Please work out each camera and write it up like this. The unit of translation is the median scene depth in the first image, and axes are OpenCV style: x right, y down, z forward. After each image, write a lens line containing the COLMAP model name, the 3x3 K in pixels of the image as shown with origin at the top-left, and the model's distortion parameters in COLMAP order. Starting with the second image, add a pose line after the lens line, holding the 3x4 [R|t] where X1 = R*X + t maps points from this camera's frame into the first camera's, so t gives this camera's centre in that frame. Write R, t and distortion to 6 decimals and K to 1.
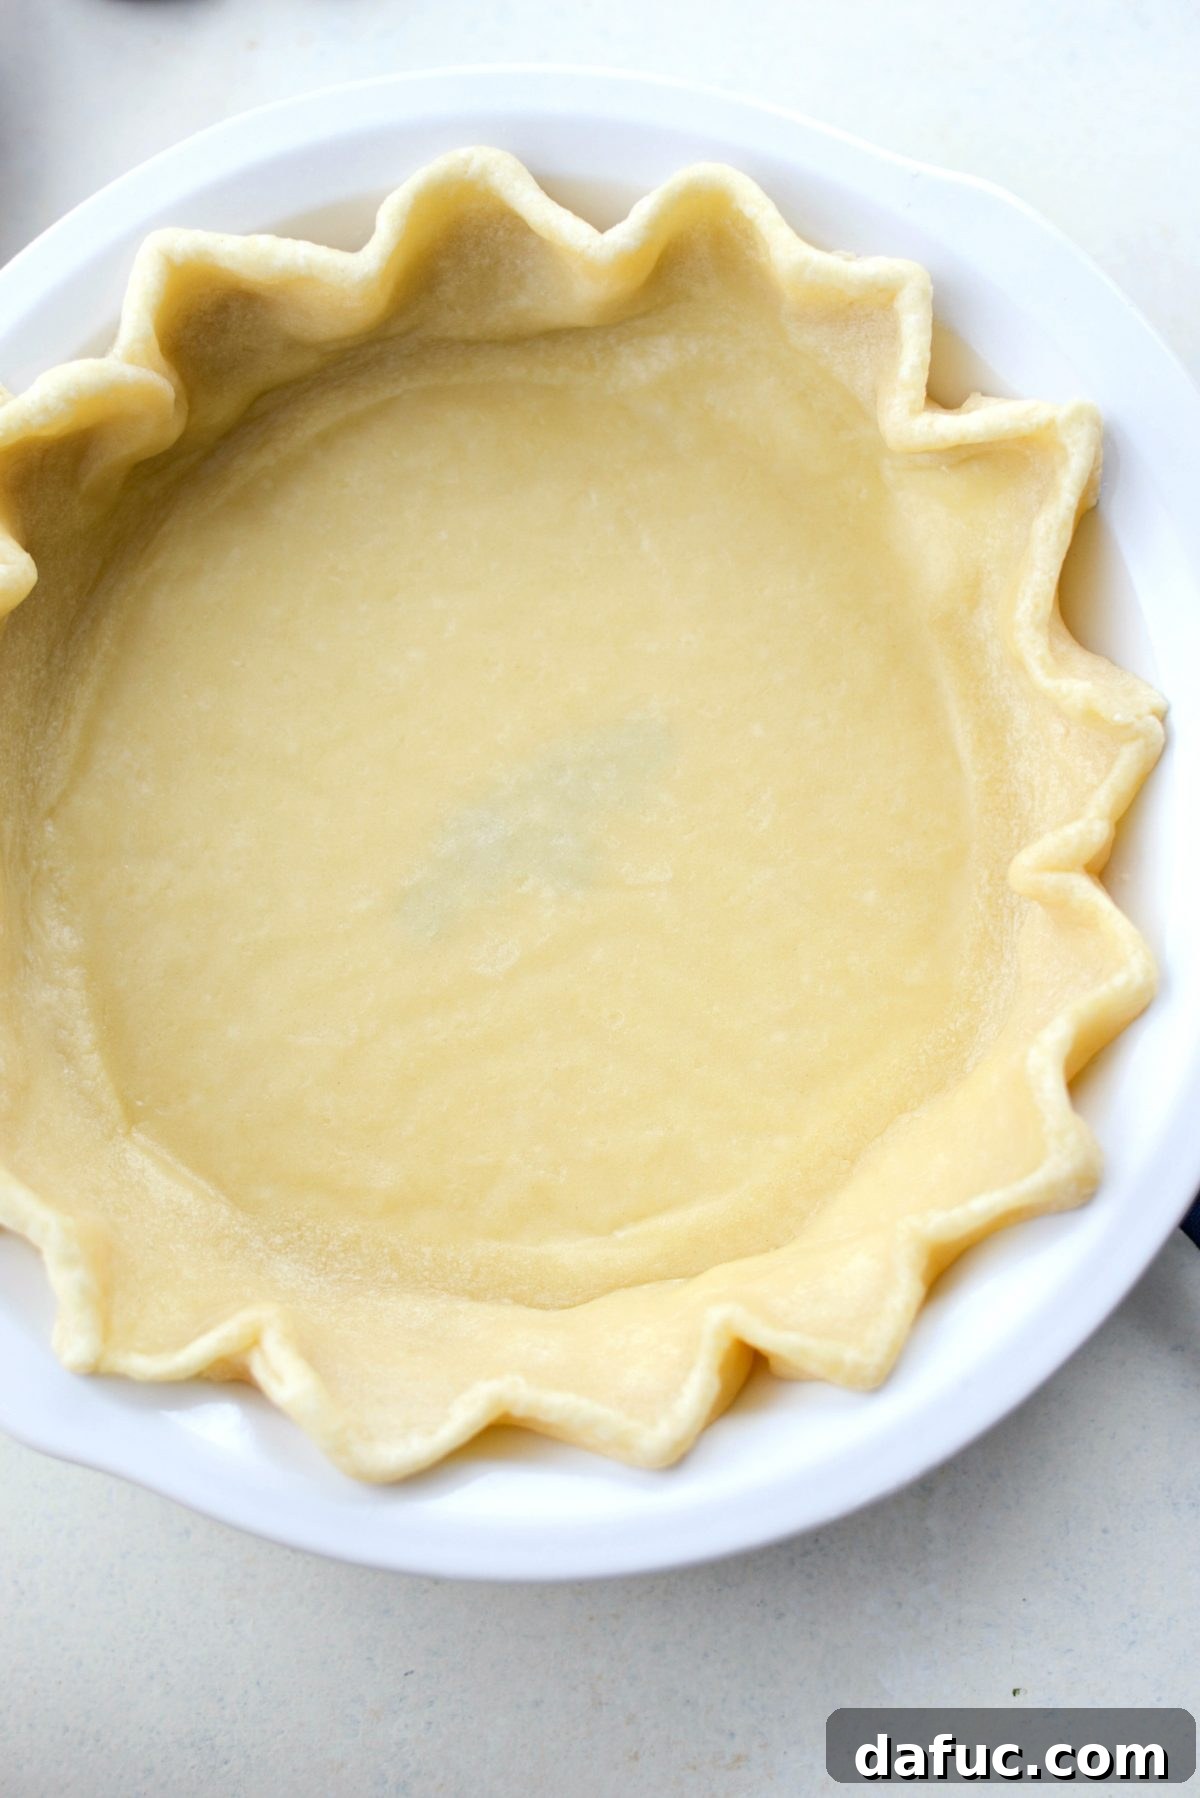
lens RADIAL K [[2974.0, 0, 600.0], [0, 2974.0, 899.0], [0, 0, 1]] dist [-0.056699, -0.116632]
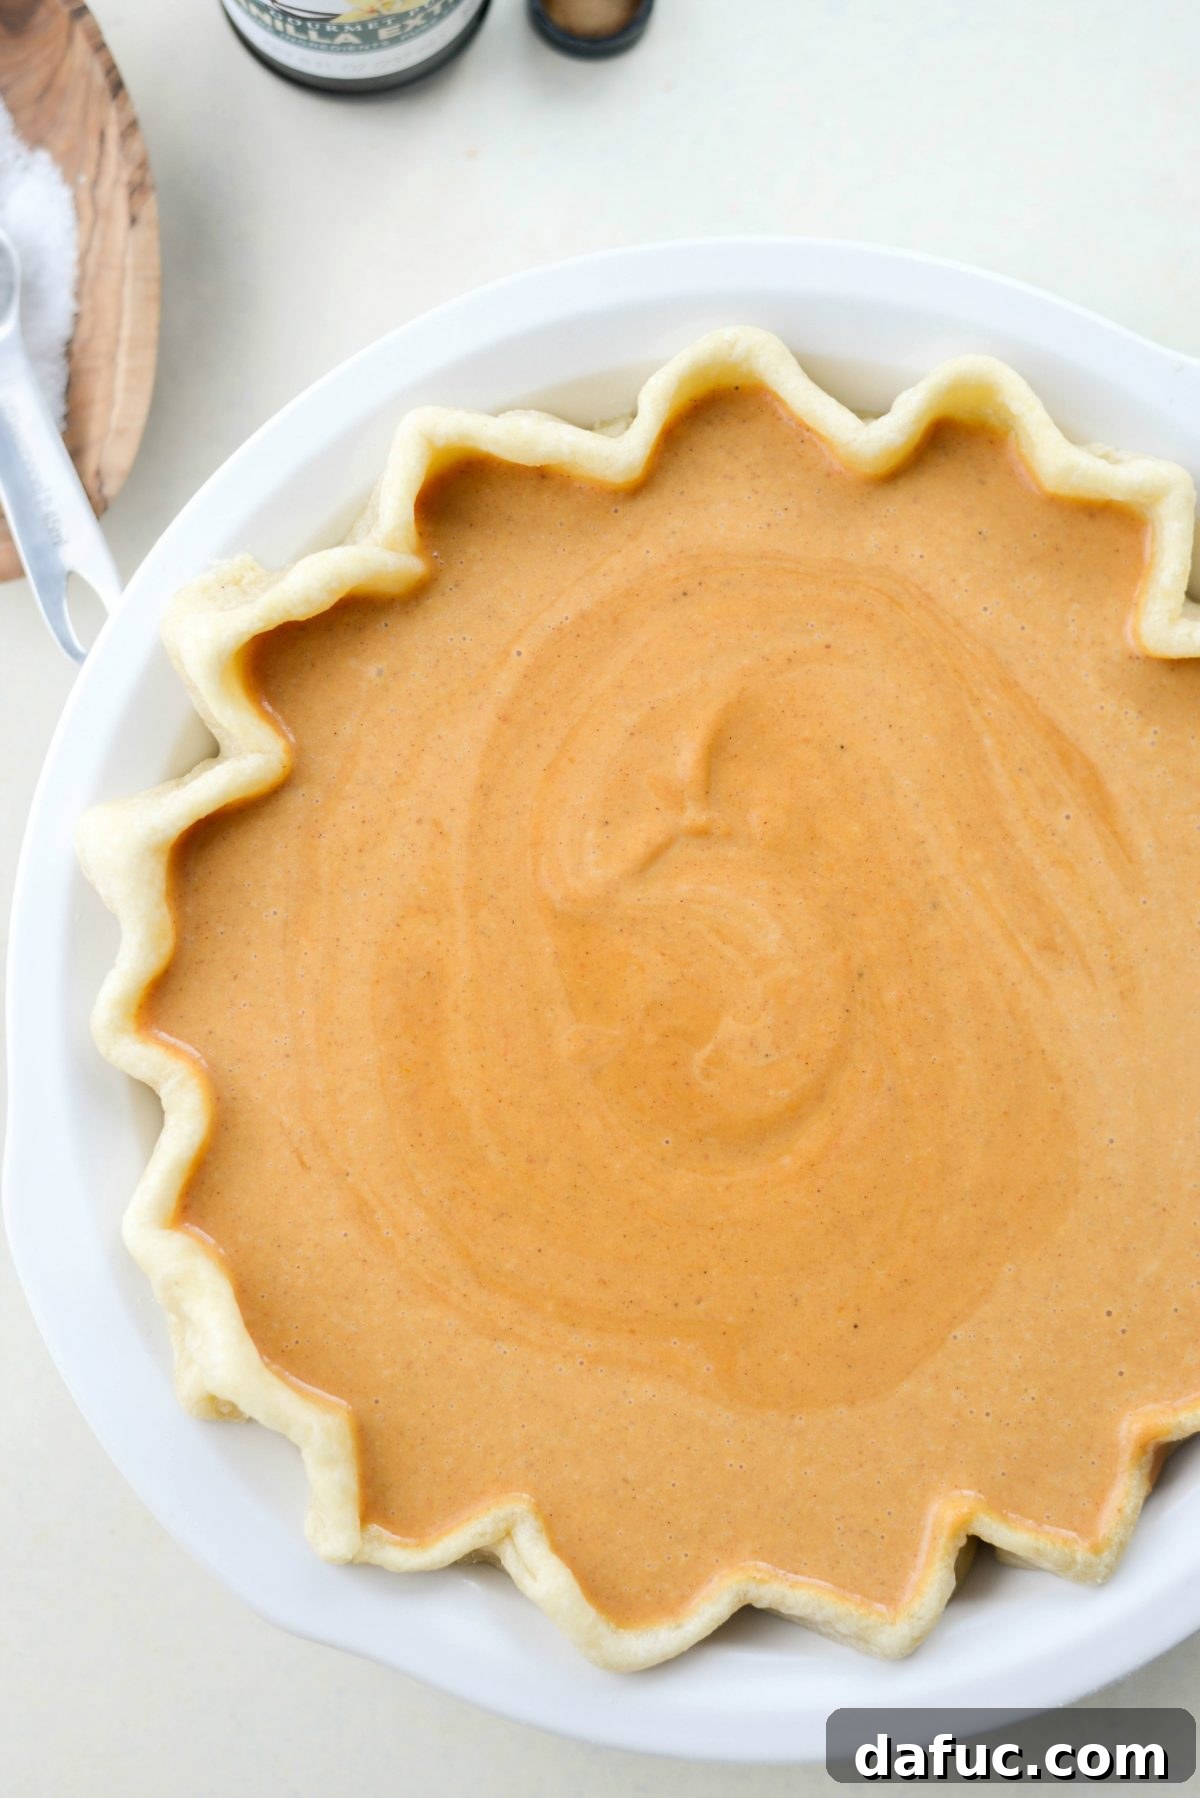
lens RADIAL K [[2974.0, 0, 600.0], [0, 2974.0, 899.0], [0, 0, 1]] dist [-0.056699, -0.116632]
pose [[0.998453, 0.024479, 0.049919, -0.133018], [-0.029758, 0.993715, 0.107911, -0.170892], [-0.046963, -0.109230, 0.992907, 0.005672]]
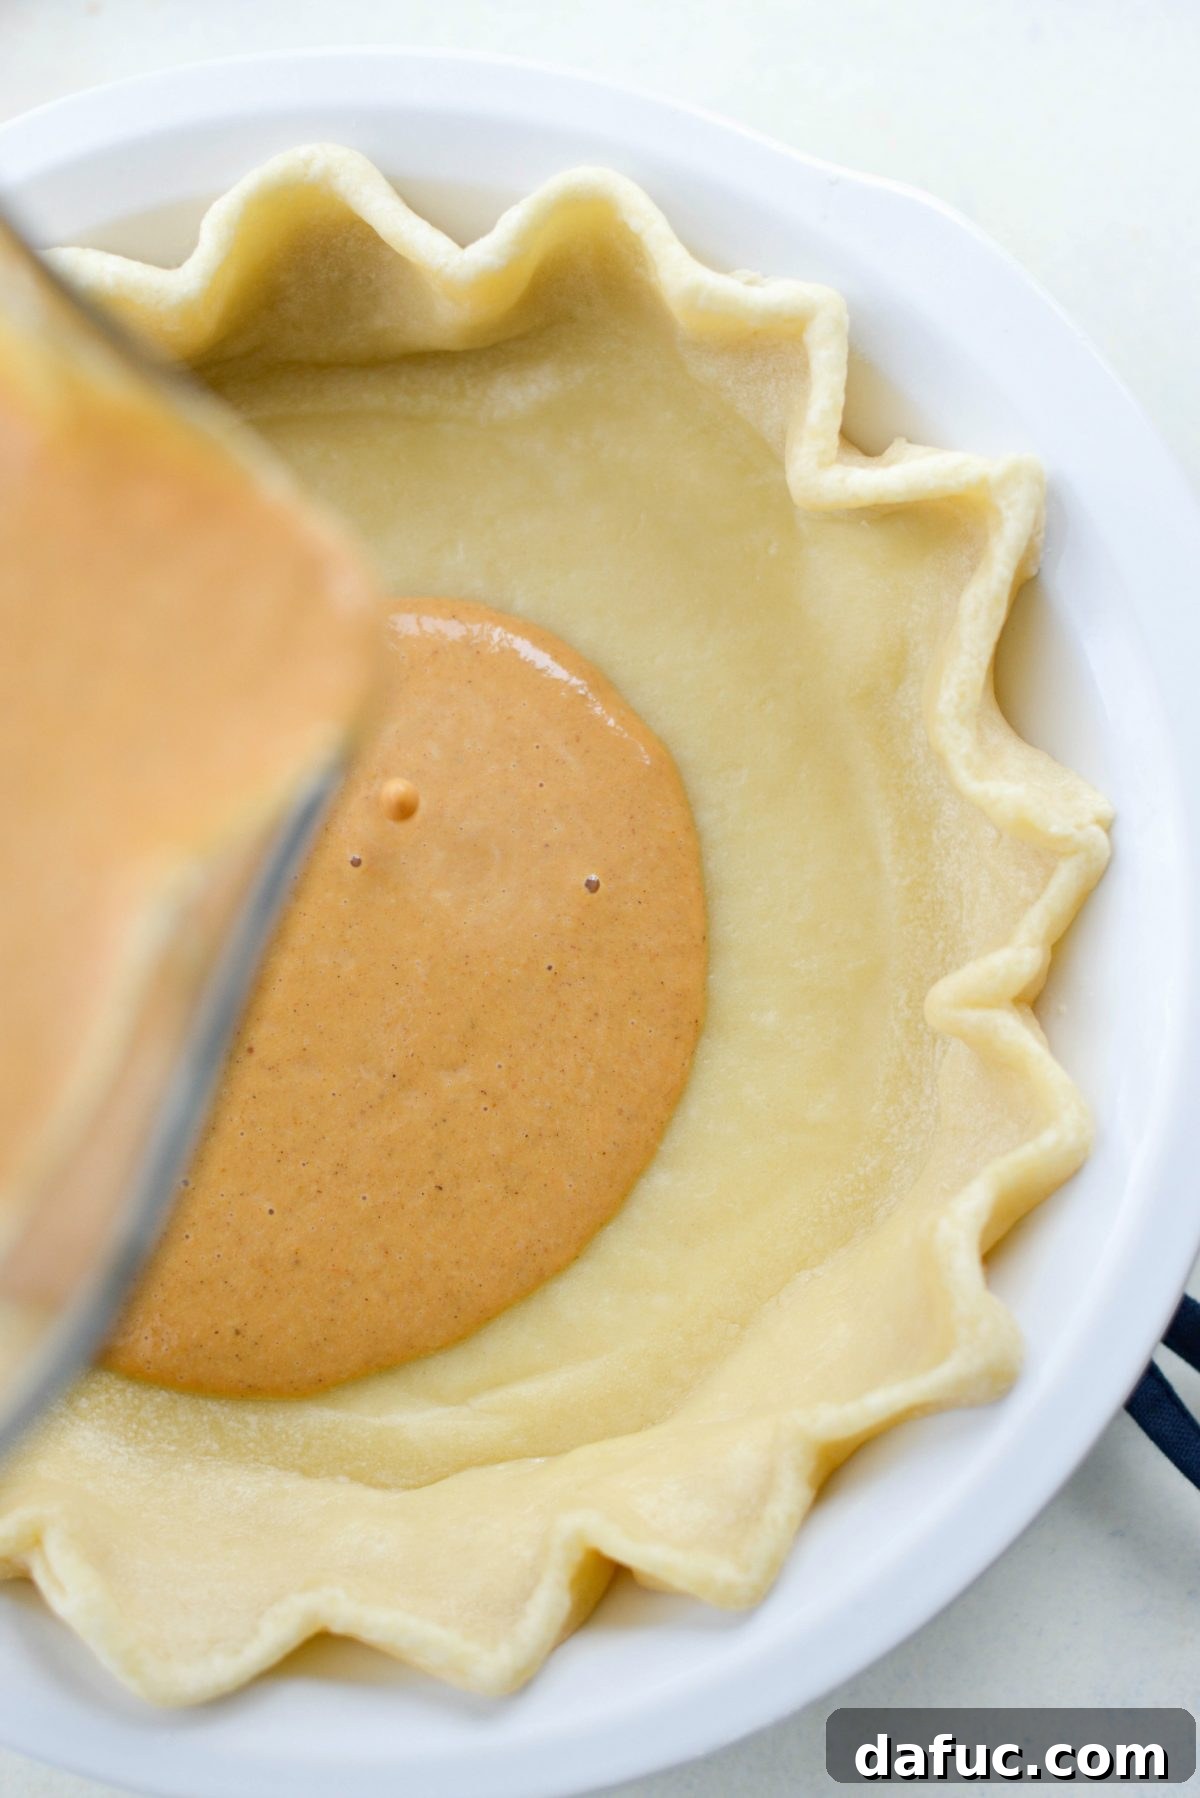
lens RADIAL K [[2974.0, 0, 600.0], [0, 2974.0, 899.0], [0, 0, 1]] dist [-0.056699, -0.116632]
pose [[0.999749, 0.014960, -0.016702, 0.056994], [-0.014263, 0.999055, 0.041064, -0.072662], [0.017300, -0.040815, 0.999017, 0.139040]]
